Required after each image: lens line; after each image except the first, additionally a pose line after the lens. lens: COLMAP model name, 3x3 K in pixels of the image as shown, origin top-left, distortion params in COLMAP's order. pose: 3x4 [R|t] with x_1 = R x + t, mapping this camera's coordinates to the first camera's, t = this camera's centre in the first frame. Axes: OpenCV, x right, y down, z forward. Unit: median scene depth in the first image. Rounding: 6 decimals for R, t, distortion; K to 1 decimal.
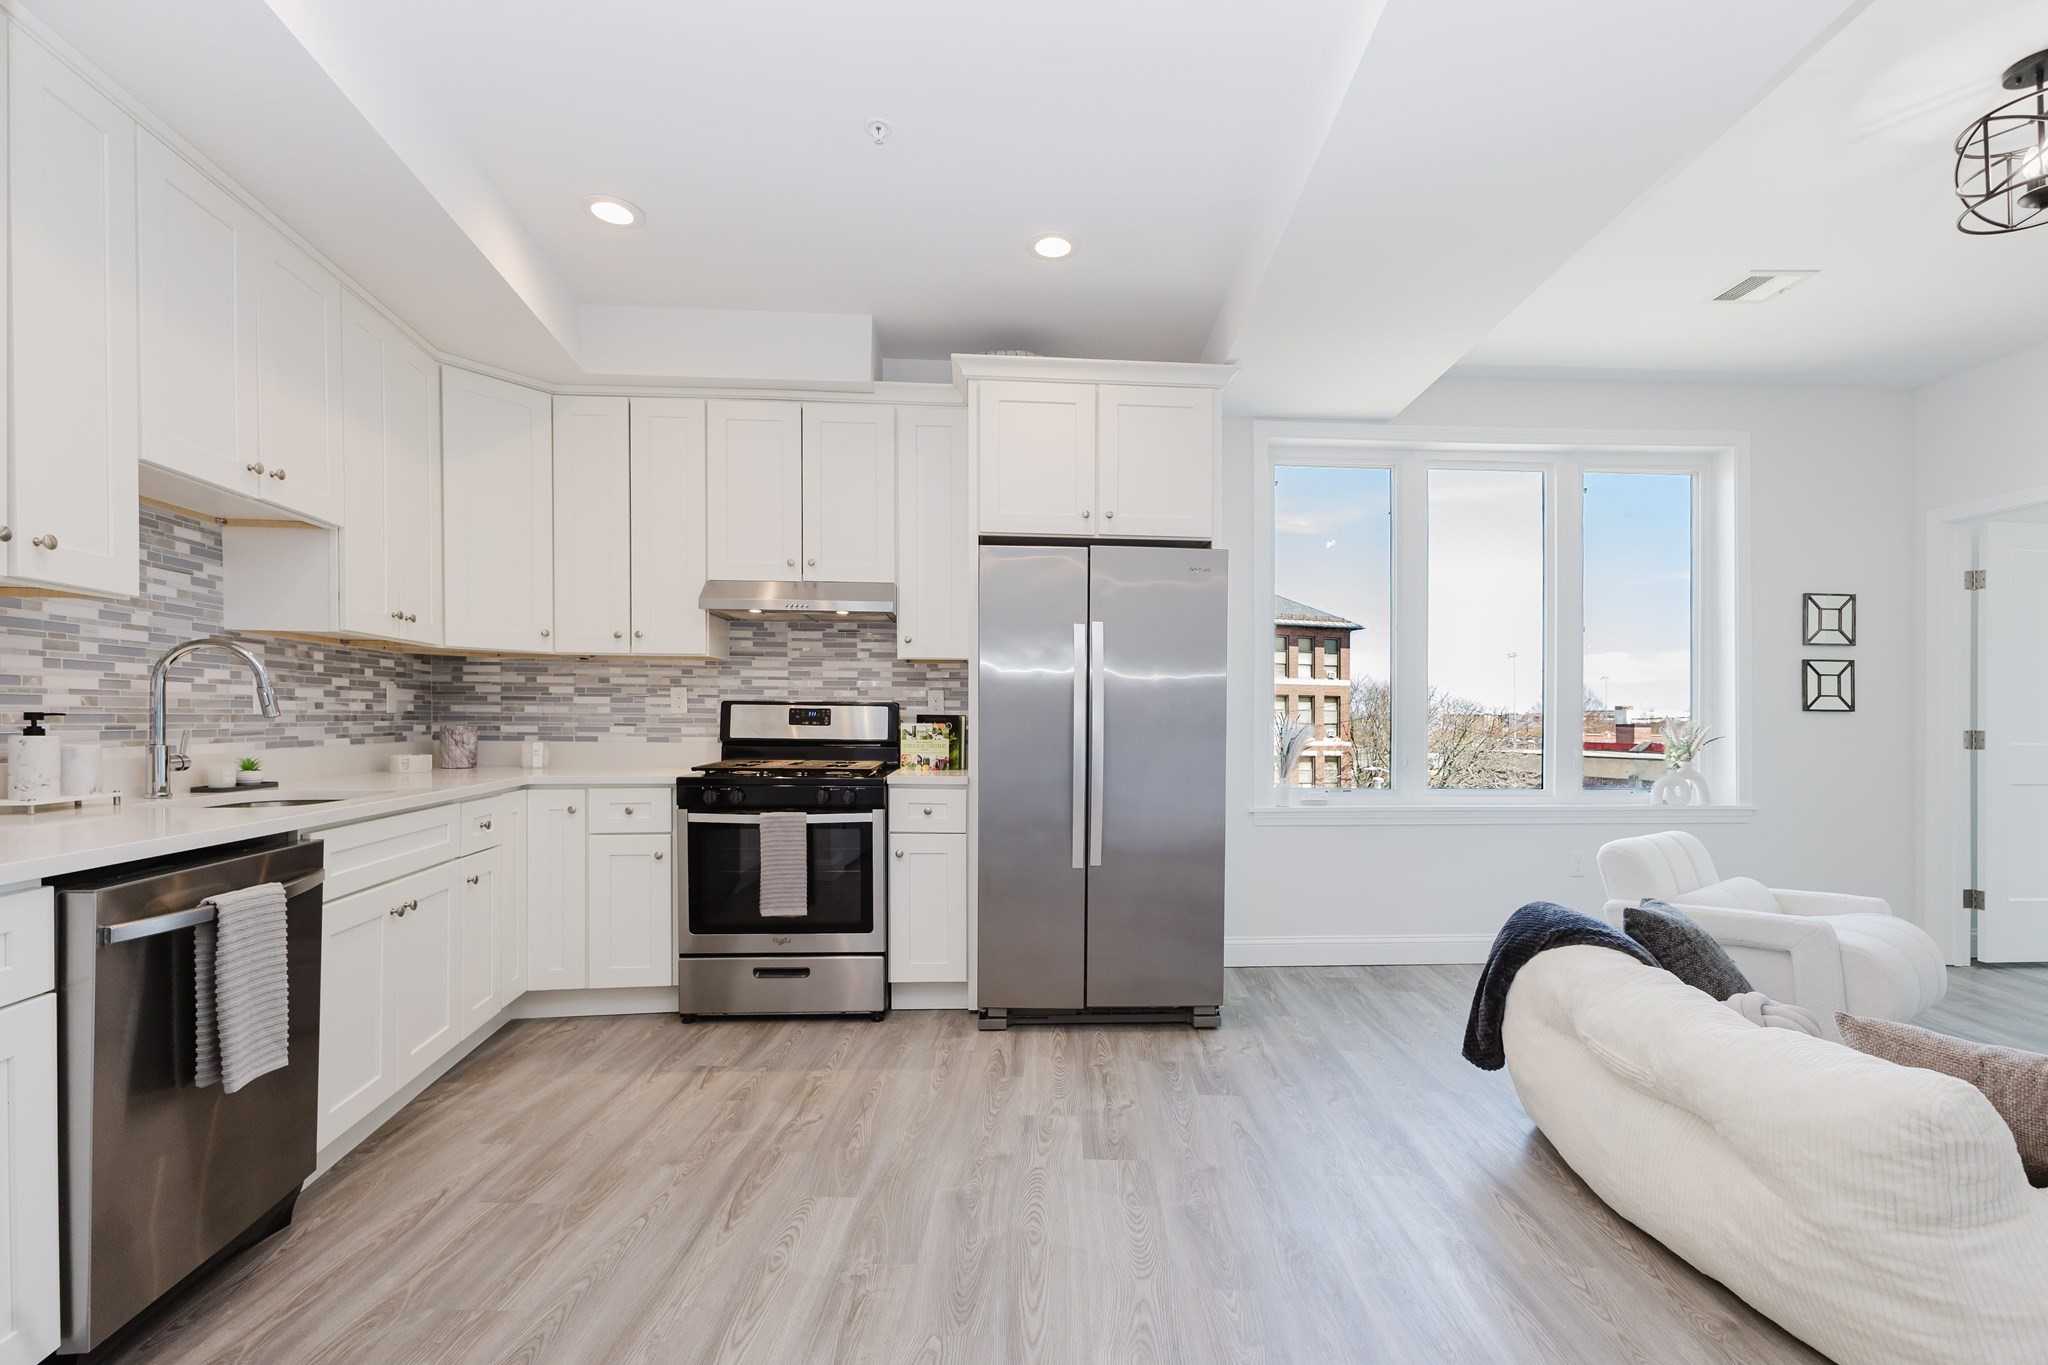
lens RADIAL K [[901.3, 0, 1041.2], [0, 901.3, 728.2], [0, 0, 1]] dist [0.012364, -0.002848]
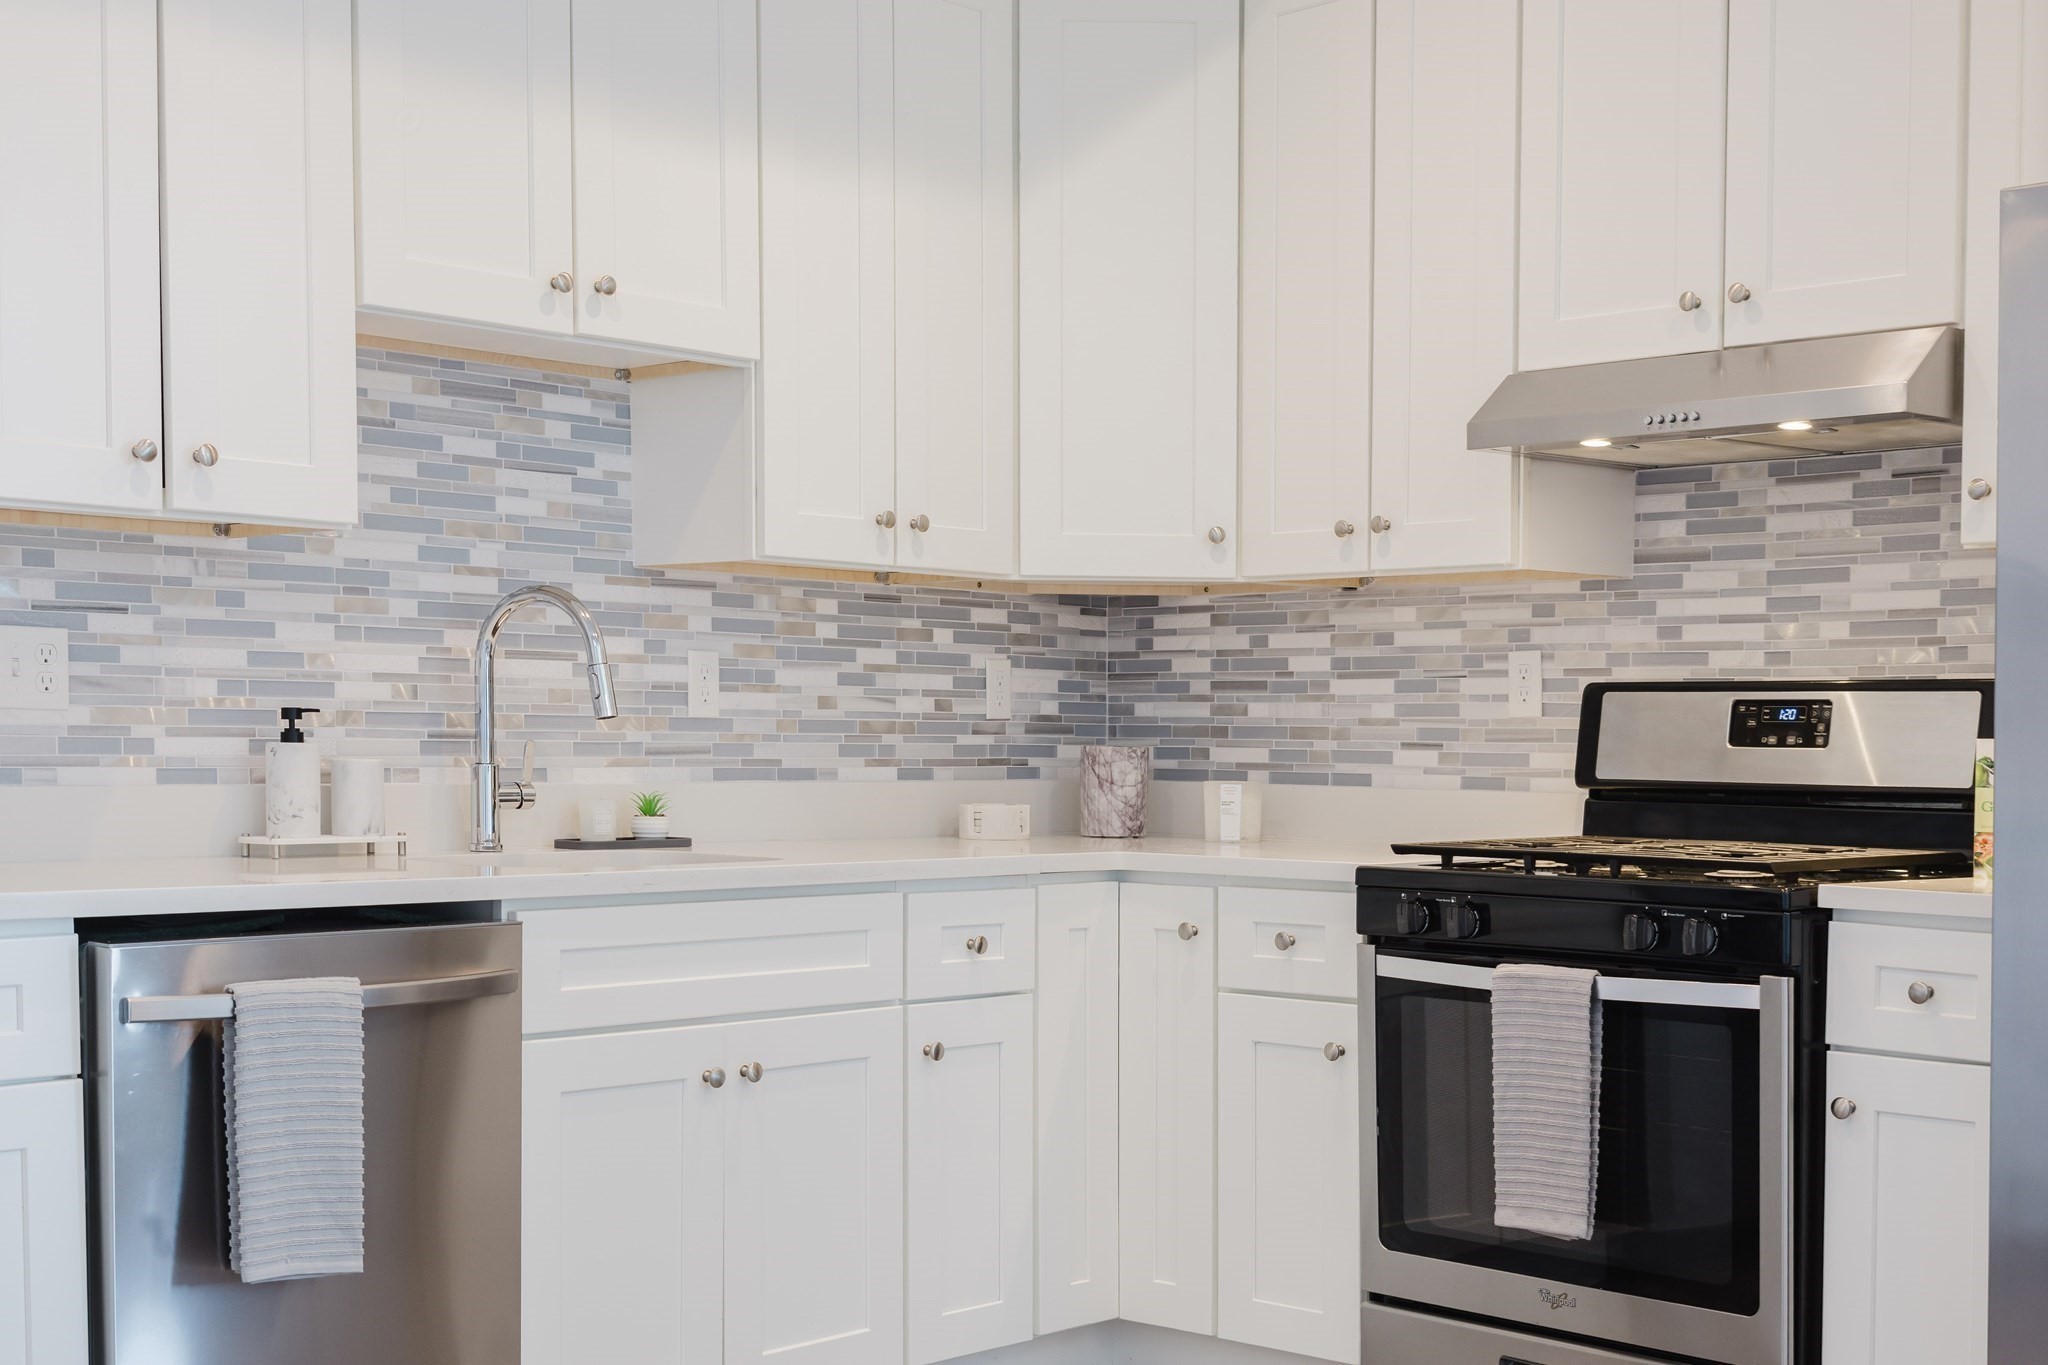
lens RADIAL K [[2813.8, 0, 1038.1], [0, 2813.8, 901.0], [0, 0, 1]] dist [0.014783, 0.000000]
pose [[0.628929, 0.041509, -0.776354, 0.472749], [-0.013433, 0.999005, 0.042531, 0.016236], [0.777347, -0.016320, 0.628860, 0.070377]]
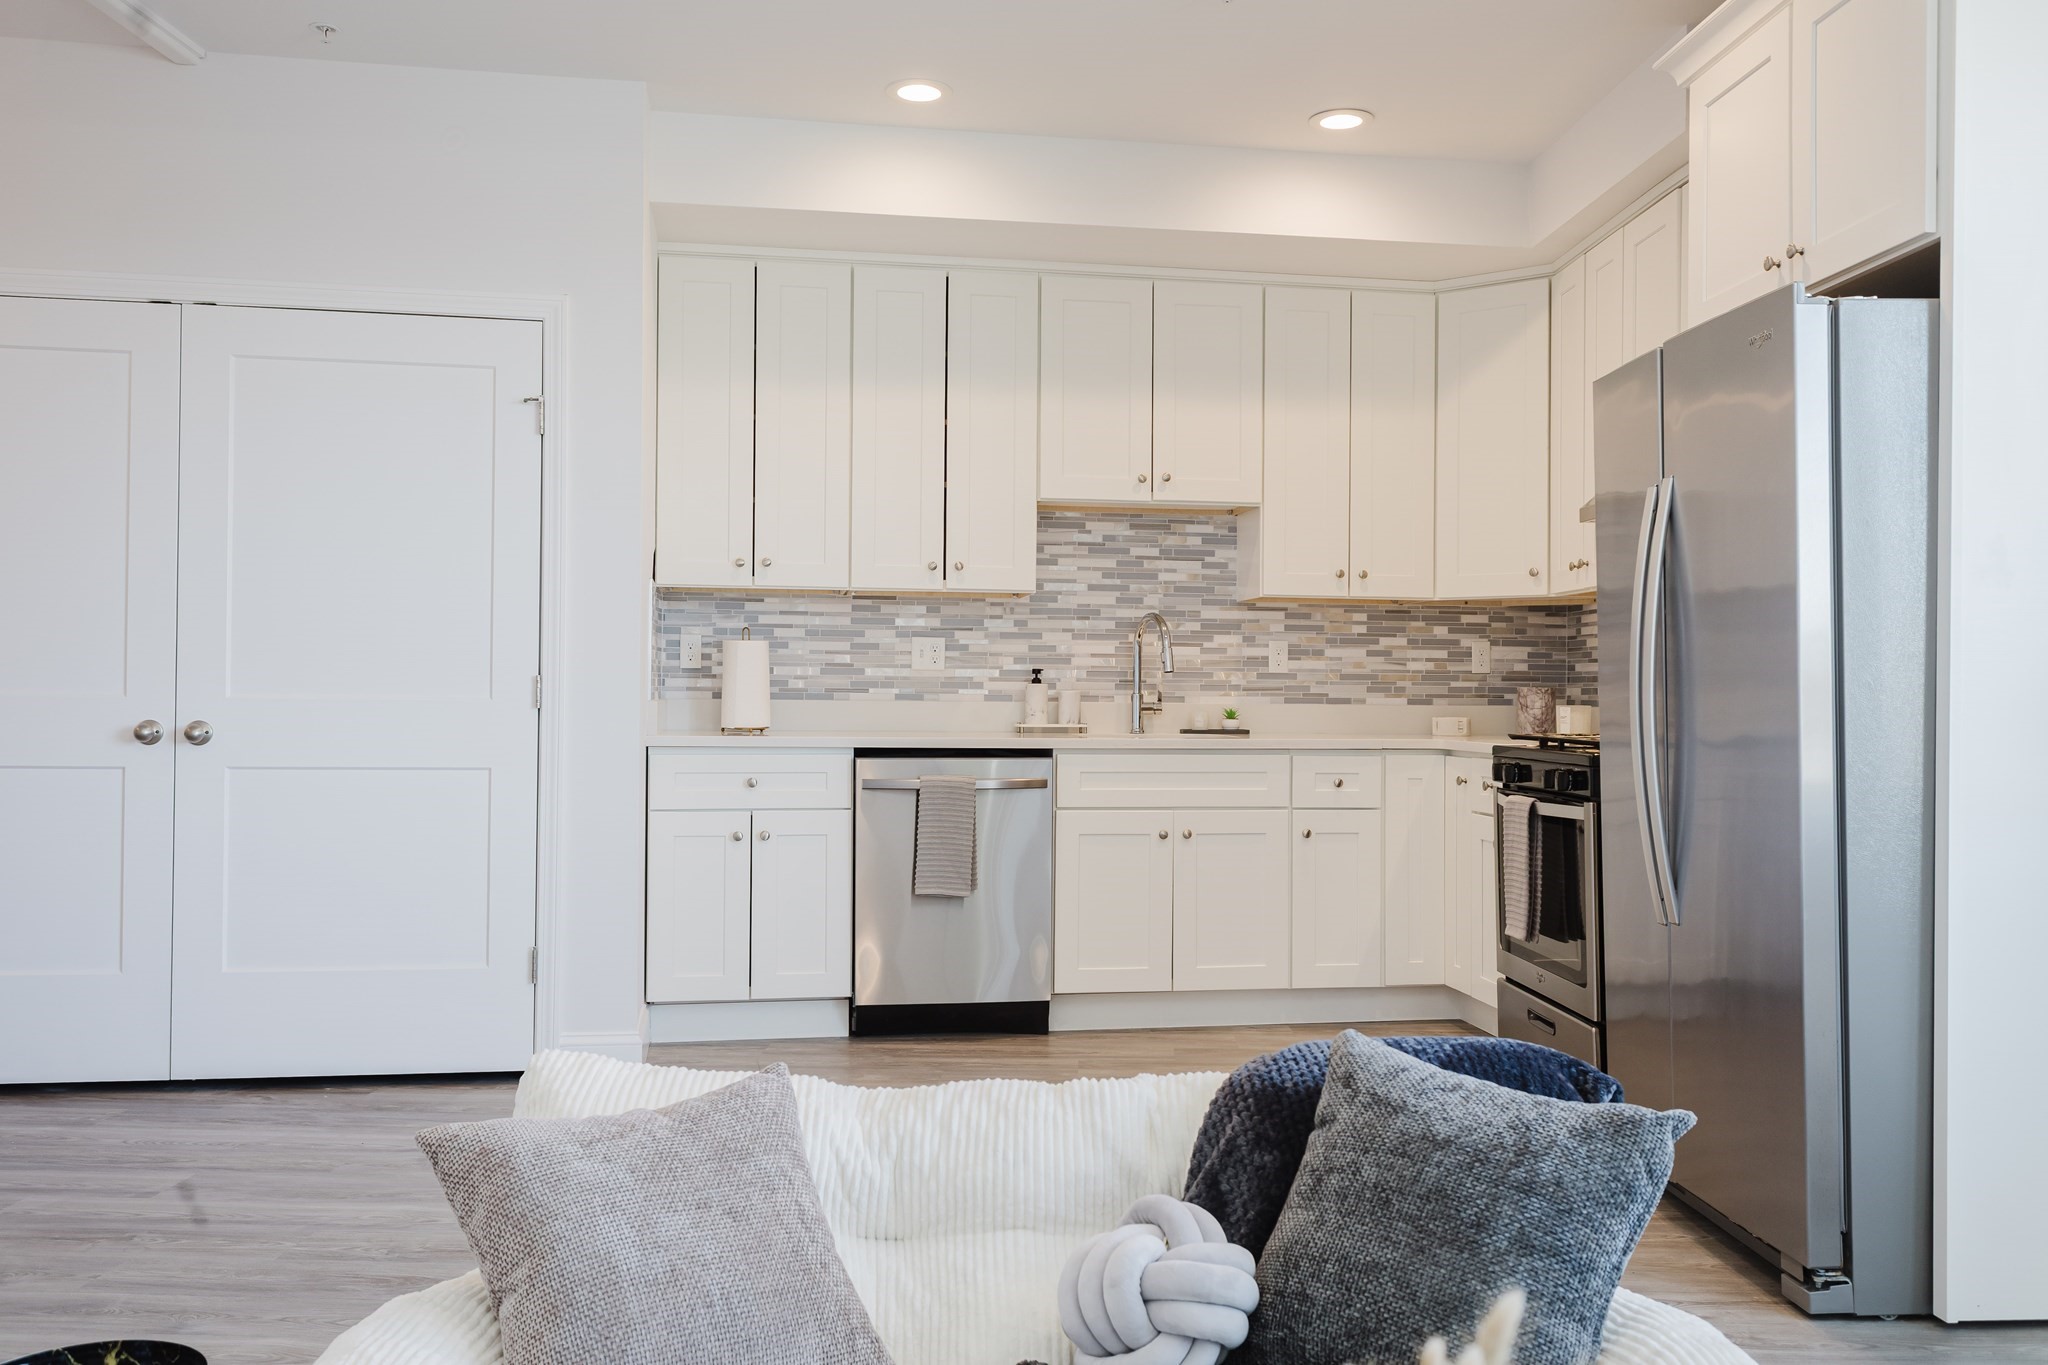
lens RADIAL K [[1703.3, 0, 1032.9], [0, 1703.3, 691.2], [0, 0, 1]] dist [0.016050, 0.001276]
pose [[-0.015063, -0.011912, -0.999816, 1.017101], [-0.020541, 0.999722, -0.011602, 0.030809], [0.999676, 0.020362, -0.015303, 0.581848]]
